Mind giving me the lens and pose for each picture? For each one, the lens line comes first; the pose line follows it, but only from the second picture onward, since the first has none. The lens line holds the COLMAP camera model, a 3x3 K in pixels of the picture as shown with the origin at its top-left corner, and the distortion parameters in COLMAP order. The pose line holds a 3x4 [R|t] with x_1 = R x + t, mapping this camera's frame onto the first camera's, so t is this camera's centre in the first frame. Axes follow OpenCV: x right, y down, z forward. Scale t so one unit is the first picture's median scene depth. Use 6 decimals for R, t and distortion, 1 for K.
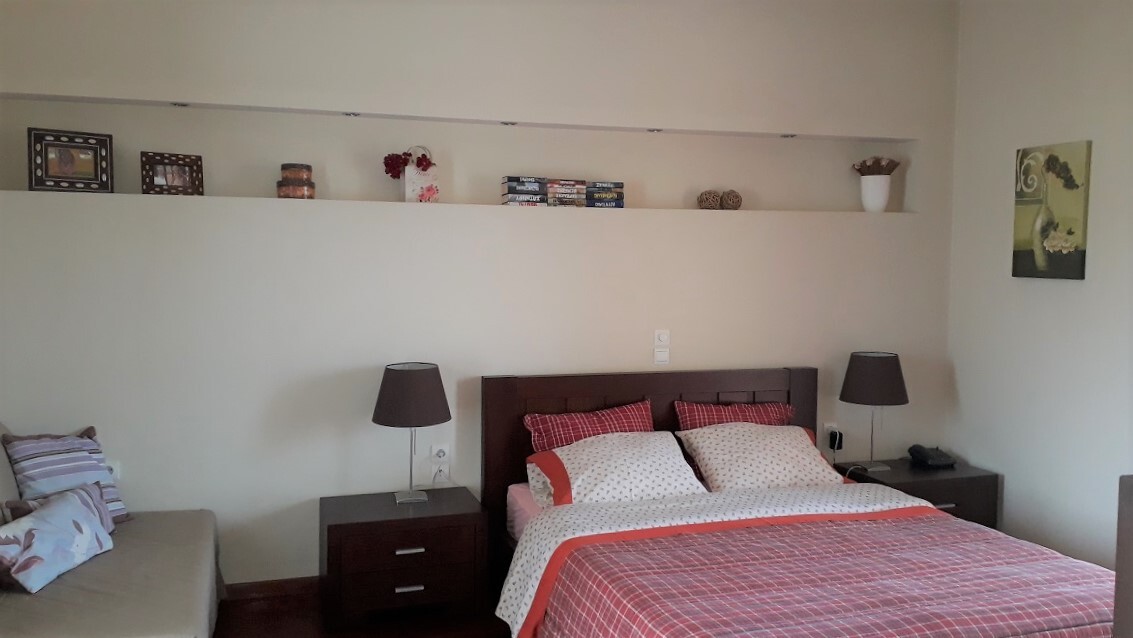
lens RADIAL K [[935.7, 0, 566.5], [0, 935.7, 319.0], [0, 0, 1]] dist [0.187159, -0.489117]
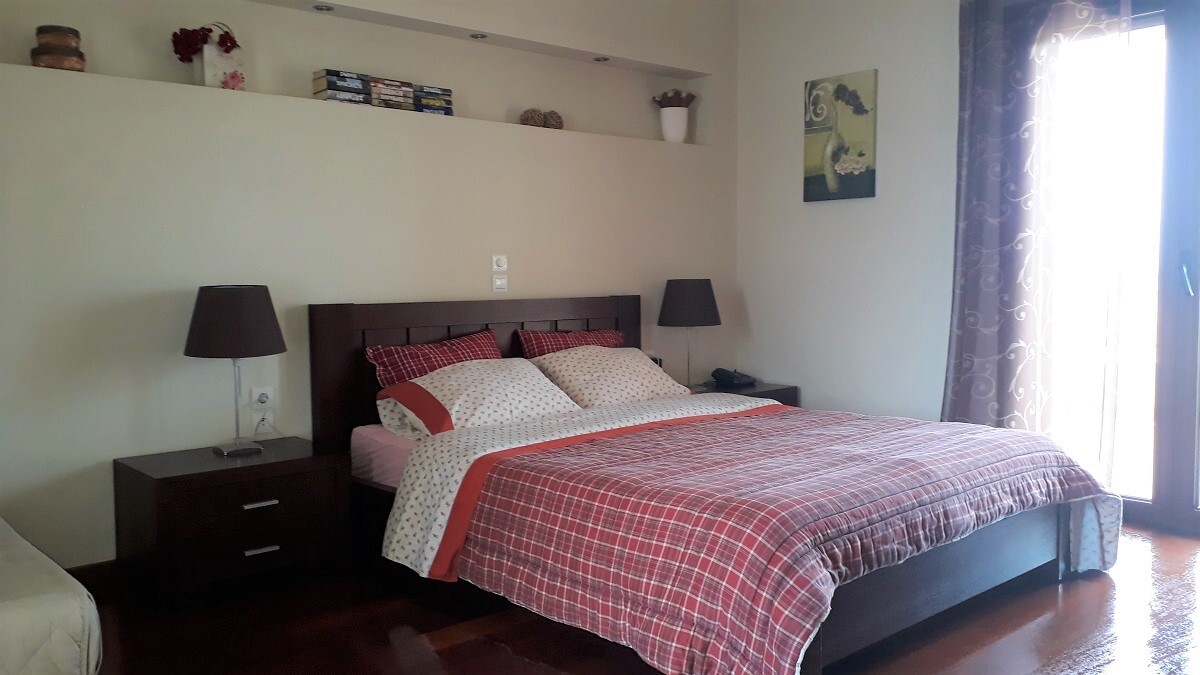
lens RADIAL K [[991.1, 0, 600.0], [0, 991.1, 337.5], [0, 0, 1]] dist [0.187159, -0.489117]
pose [[0.900558, -0.041475, 0.432754, -0.247440], [0.047230, 0.998881, -0.002553, 0.106052], [-0.432164, 0.022738, 0.901509, 0.080513]]
